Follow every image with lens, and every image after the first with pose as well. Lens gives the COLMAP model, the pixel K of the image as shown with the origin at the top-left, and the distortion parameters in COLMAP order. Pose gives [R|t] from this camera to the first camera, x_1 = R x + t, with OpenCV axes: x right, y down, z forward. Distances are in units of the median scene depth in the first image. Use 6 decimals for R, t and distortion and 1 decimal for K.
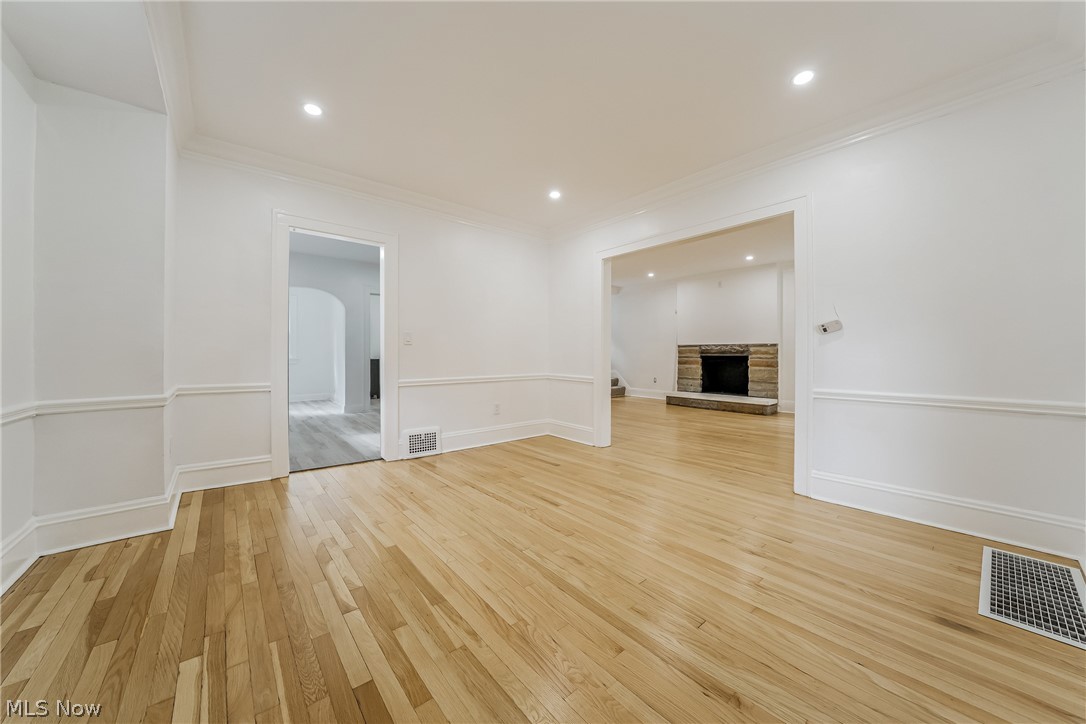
lens RADIAL K [[374.8, 0, 542.6], [0, 374.8, 352.8], [0, 0, 1]] dist [-0.021308, -0.000093]
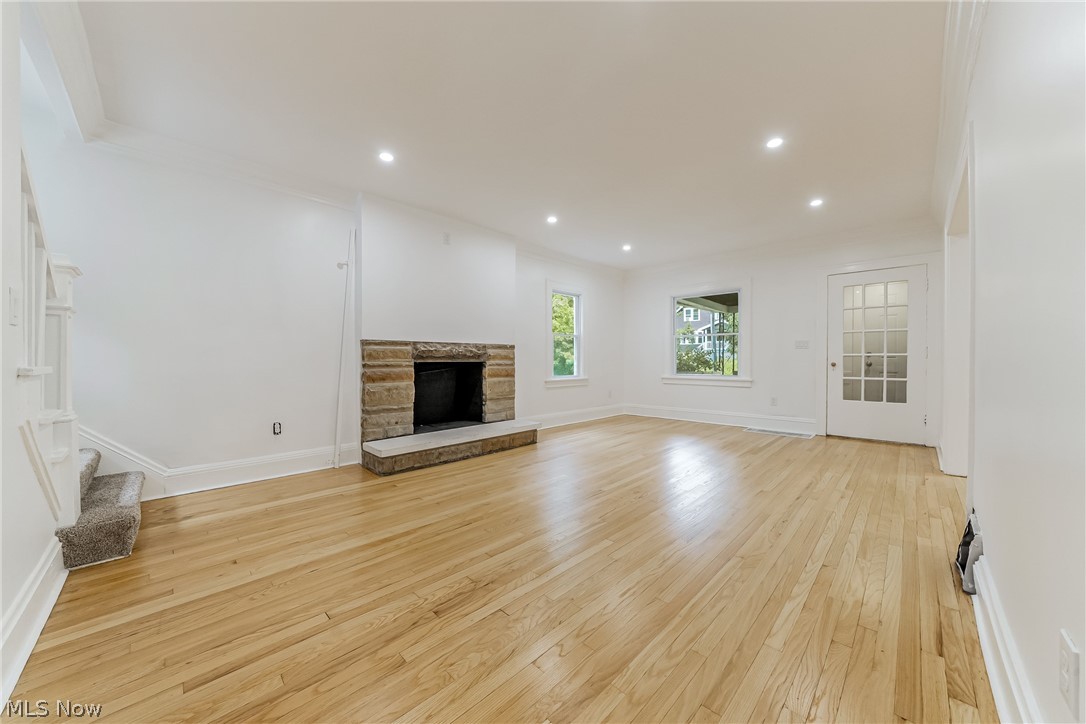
lens RADIAL K [[374.8, 0, 546.7], [0, 374.8, 361.3], [0, 0, 1]] dist [-0.021308, -0.000093]
pose [[-0.105270, -0.001924, 0.994442, -0.118971], [0.001523, 0.999997, 0.002096, 0.005682], [-0.994443, 0.001735, -0.105267, 0.923913]]
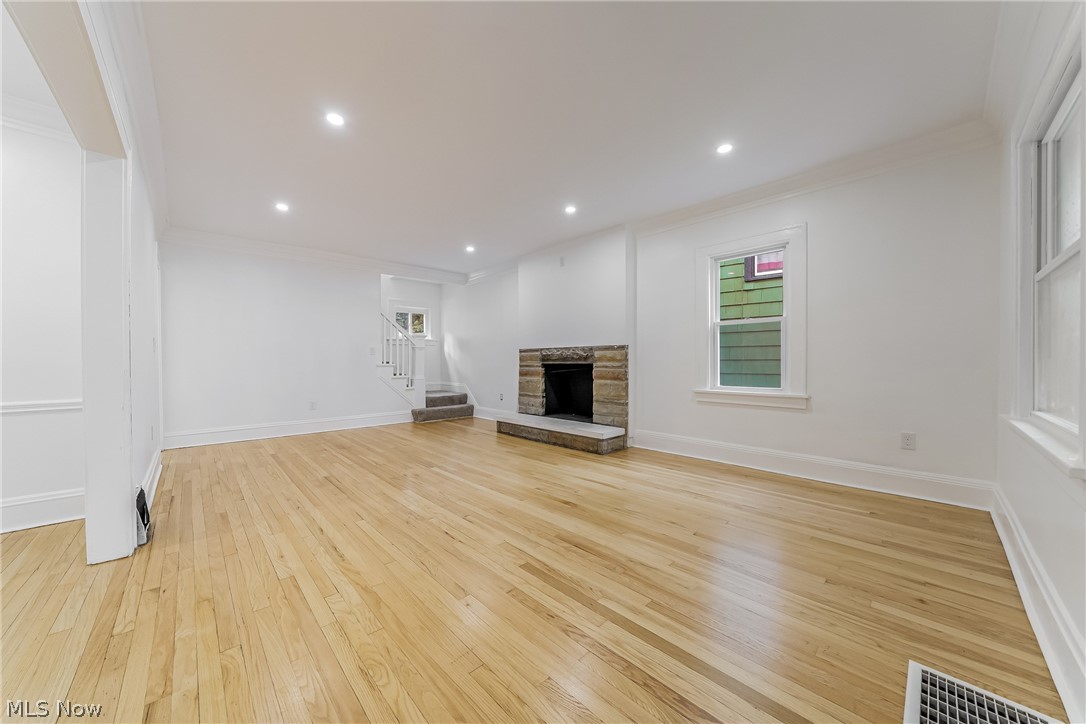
lens RADIAL K [[374.8, 0, 540.1], [0, 374.8, 365.3], [0, 0, 1]] dist [-0.021308, -0.000093]
pose [[0.997081, -0.000545, 0.076347, 0.387380], [0.000035, 0.999978, 0.006685, 0.006341], [-0.076349, -0.006662, 0.997059, 0.308013]]
